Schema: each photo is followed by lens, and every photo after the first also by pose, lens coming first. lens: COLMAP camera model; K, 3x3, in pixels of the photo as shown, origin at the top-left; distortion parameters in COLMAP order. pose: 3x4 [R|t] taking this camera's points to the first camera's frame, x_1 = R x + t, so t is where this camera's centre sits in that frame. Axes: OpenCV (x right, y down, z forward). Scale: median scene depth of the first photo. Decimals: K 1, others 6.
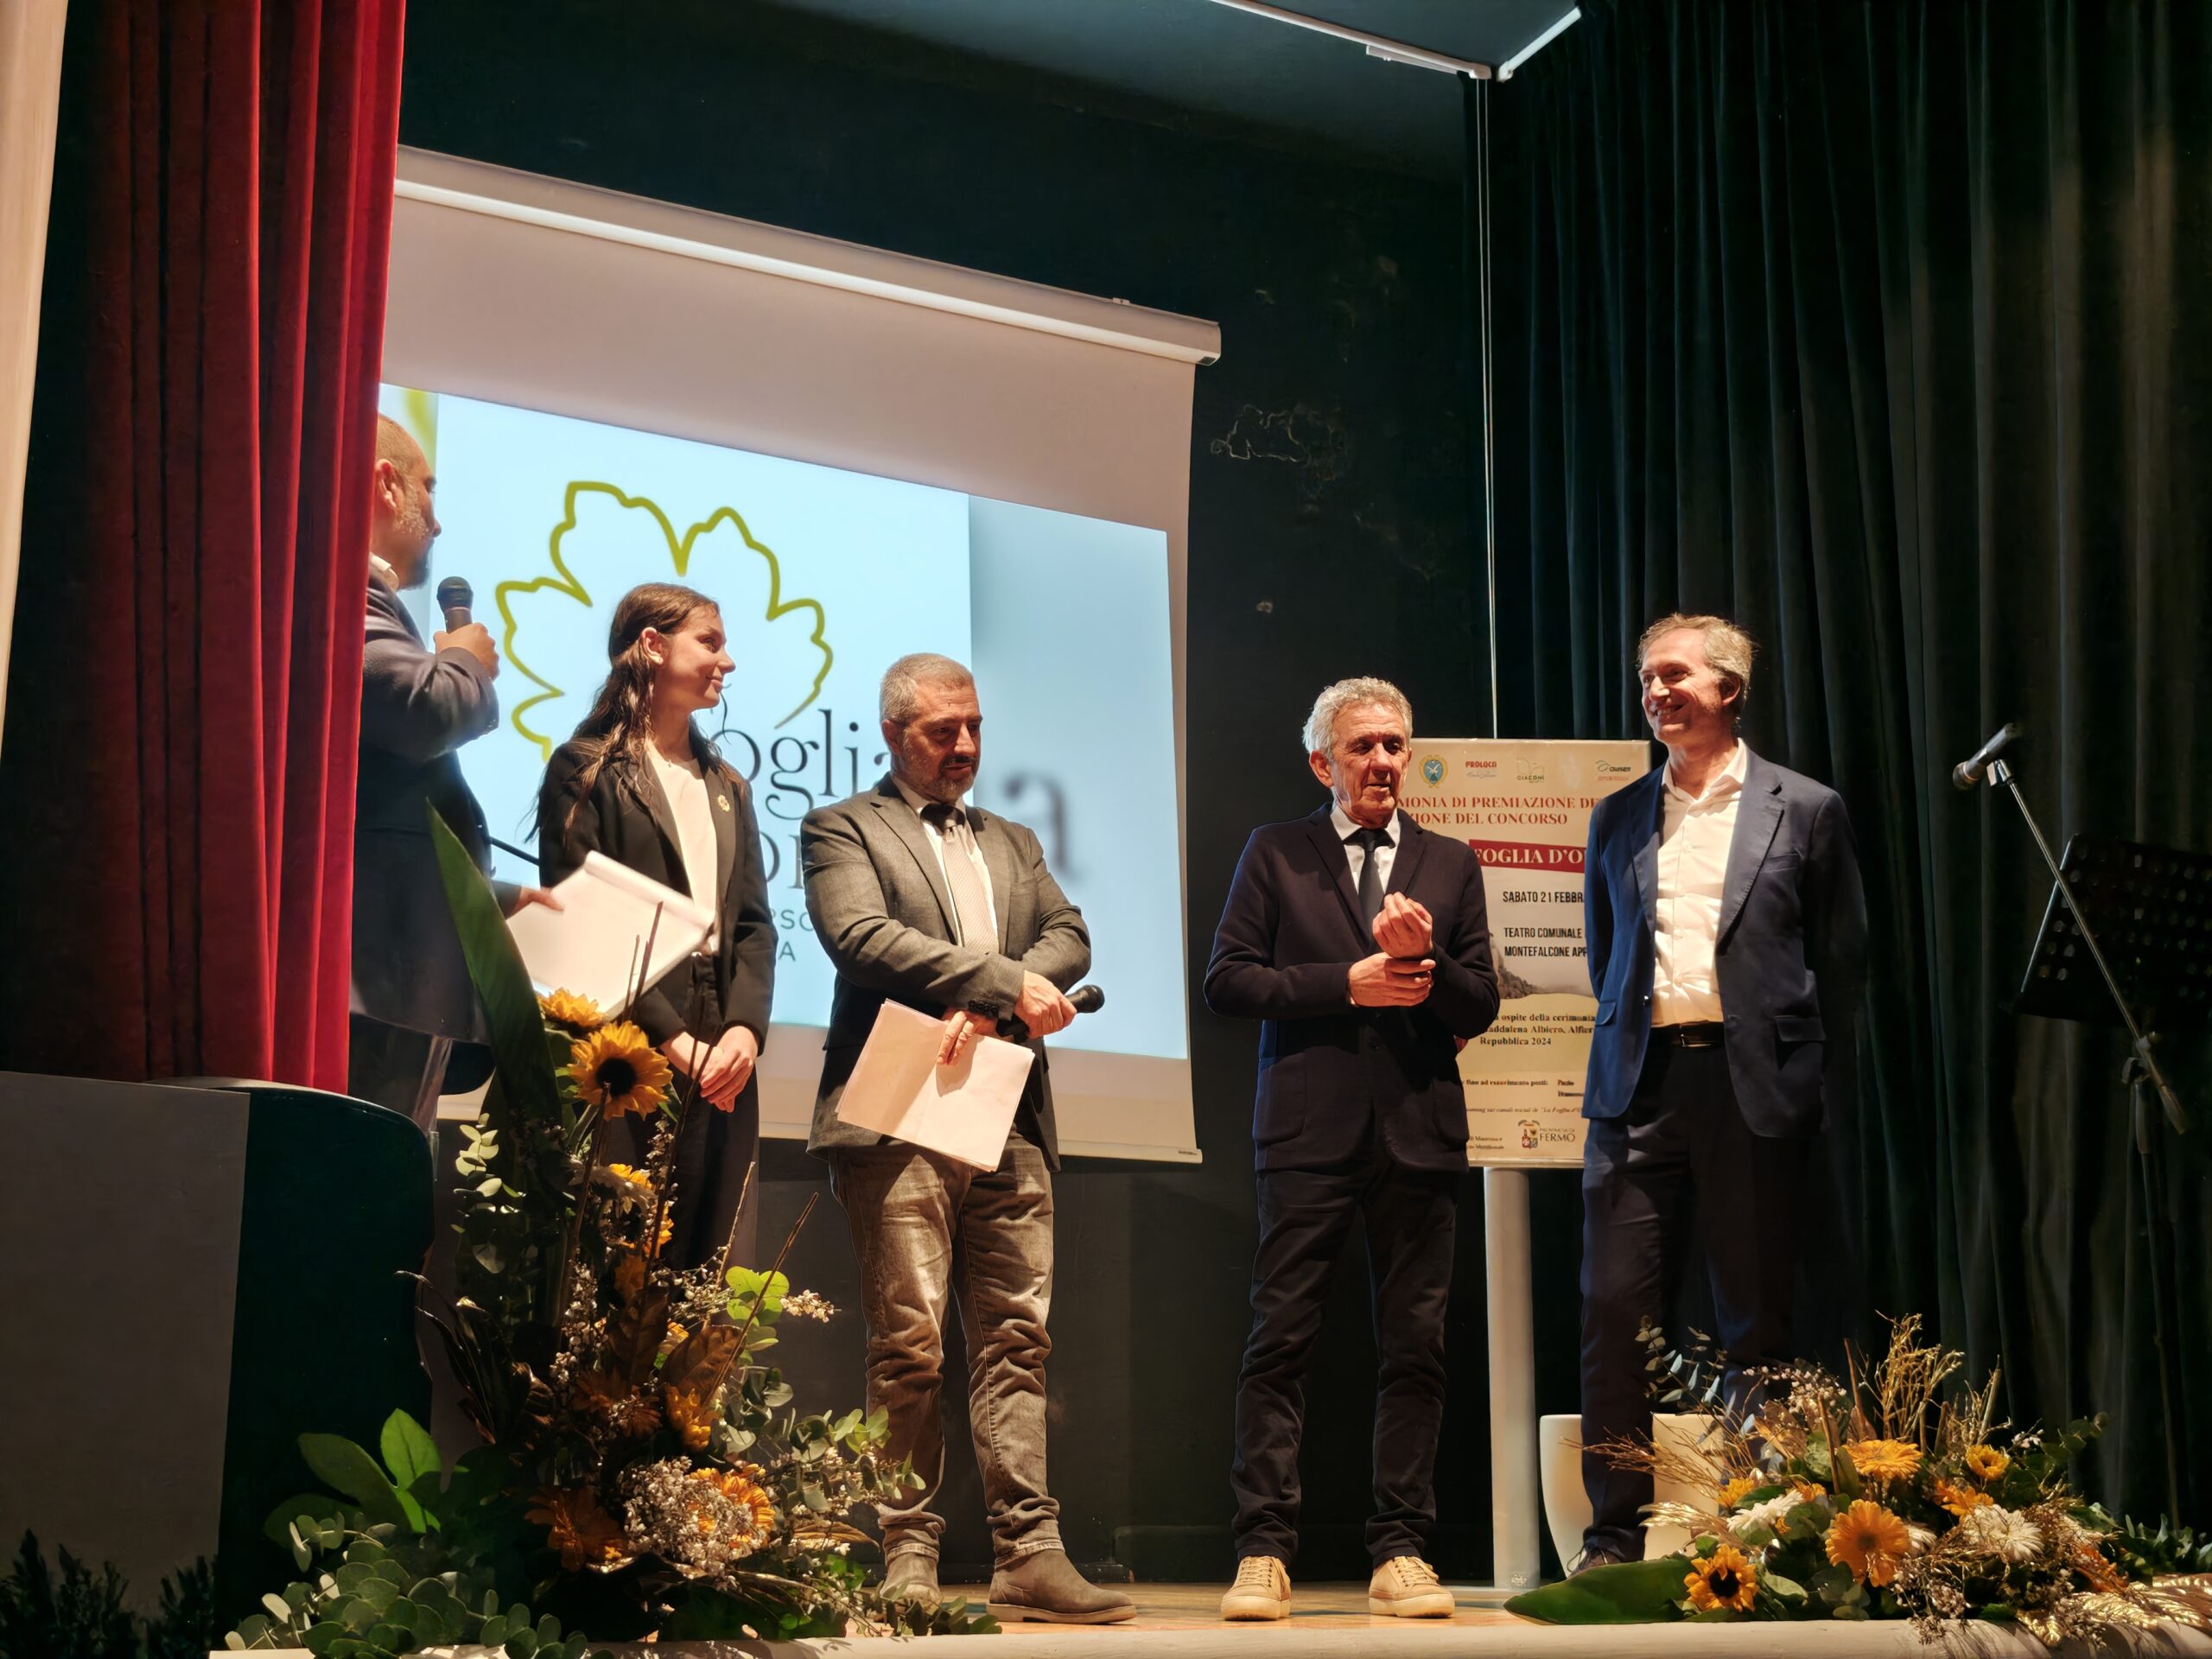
lens RADIAL K [[3017.7, 0, 1111.6], [0, 3017.7, 937.1], [0, 0, 1]] dist [0.031353, 0.000000]
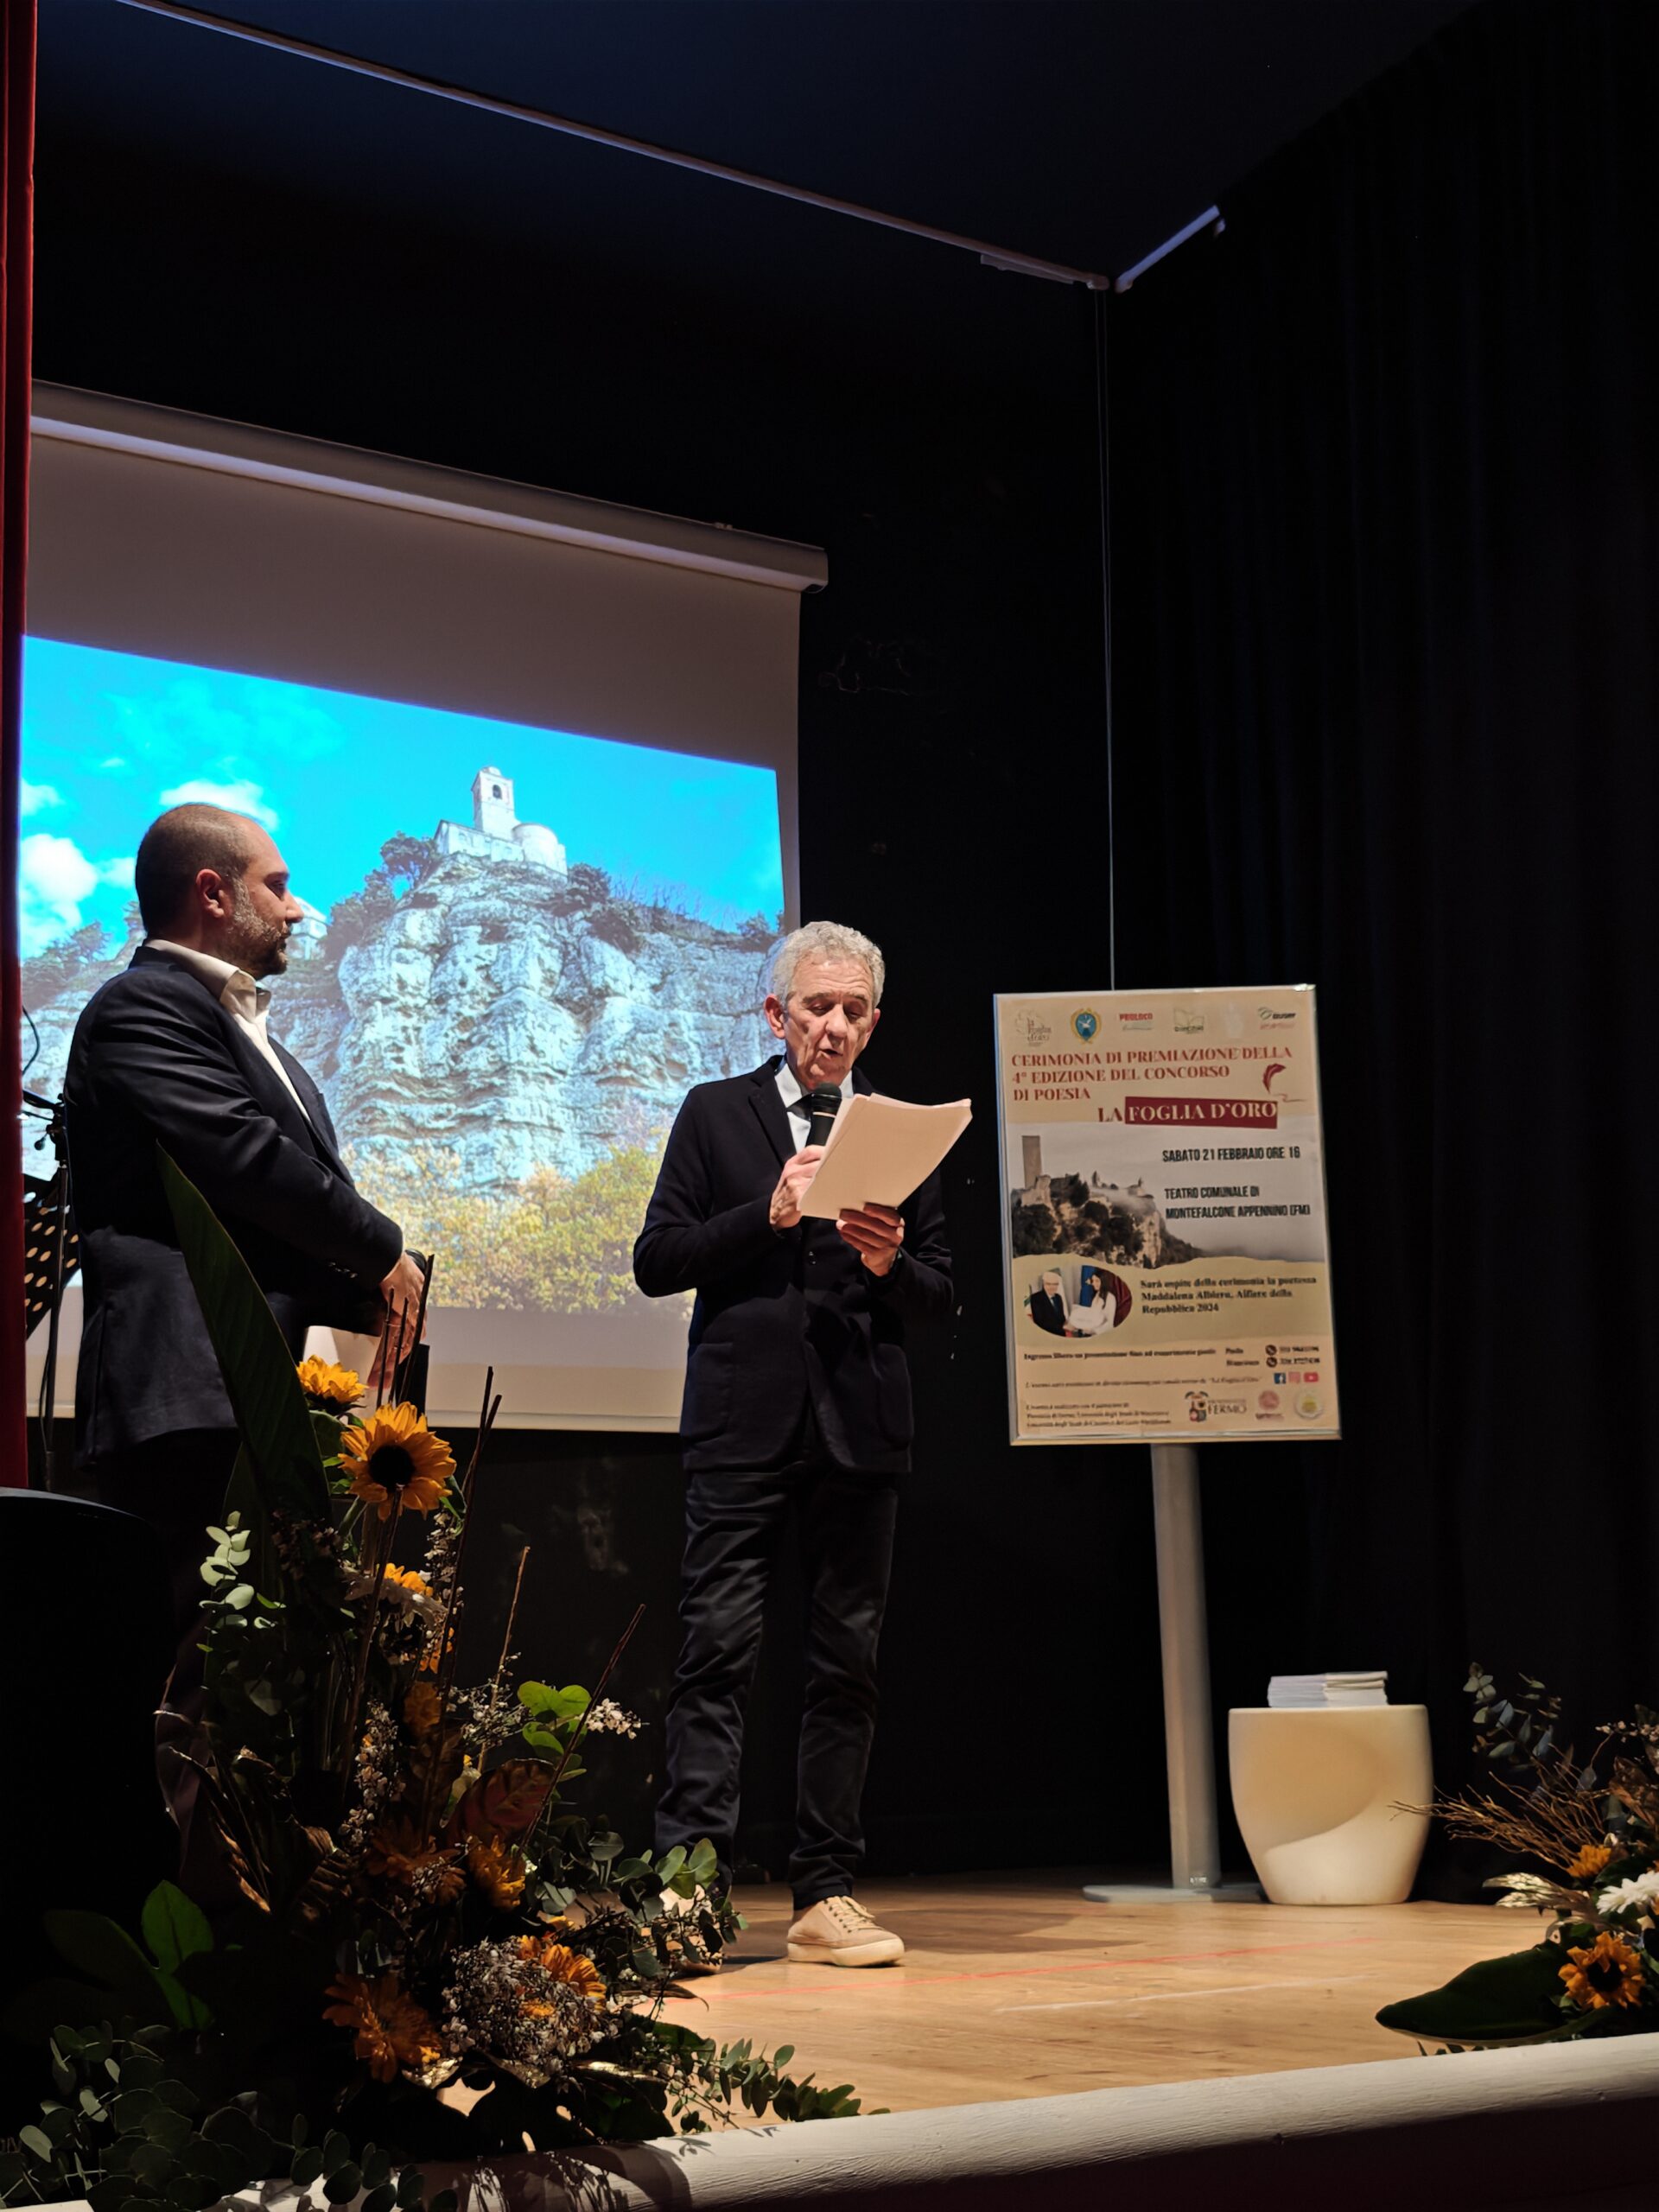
lens RADIAL K [[3017.7, 0, 800.1], [0, 3017.7, 1167.9], [0, 0, 1]] dist [0.031353, 0.000000]
pose [[0.997653, -0.019047, 0.065777, -0.103129], [0.018625, 0.999802, 0.007025, -0.041601], [-0.065898, -0.005783, 0.997810, 0.142961]]
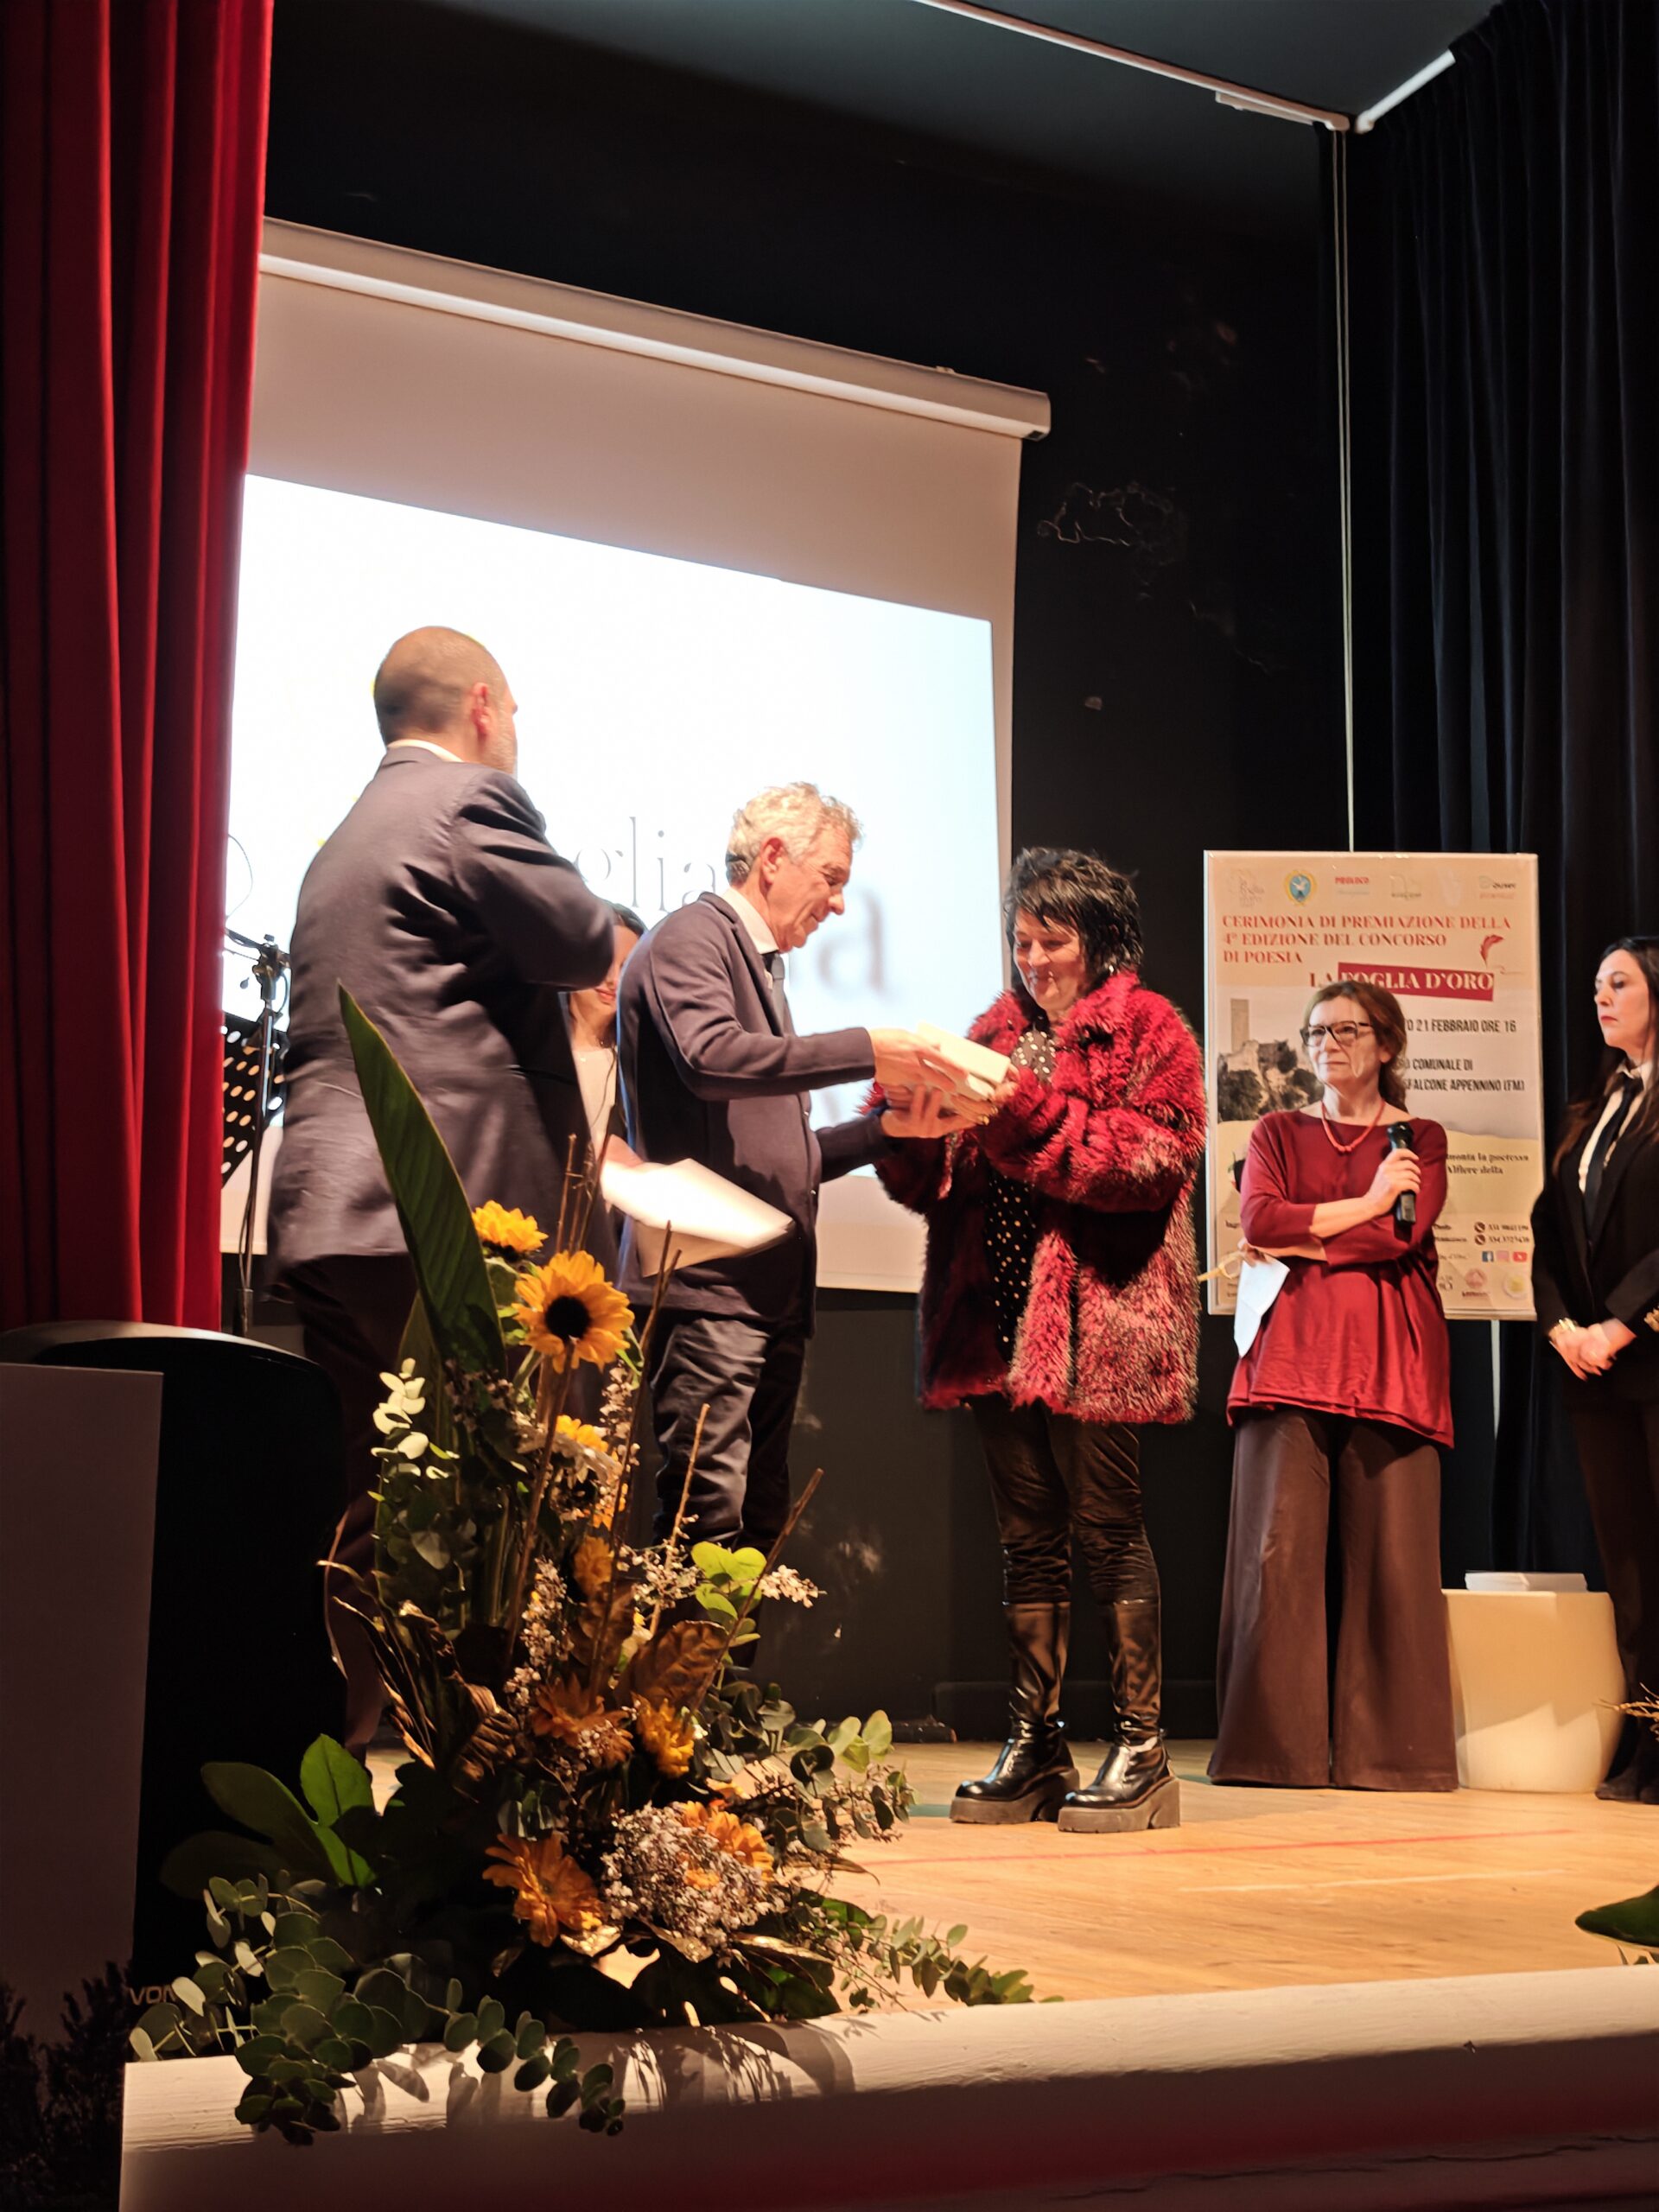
lens RADIAL K [[3017.7, 0, 797.3], [0, 3017.7, 1089.4], [0, 0, 1]] dist [0.031353, 0.000000]
pose [[0.999973, 0.006429, -0.003443, -0.098298], [-0.006332, 0.999602, 0.027500, -0.039551], [0.003619, -0.027477, 0.999616, 0.172453]]
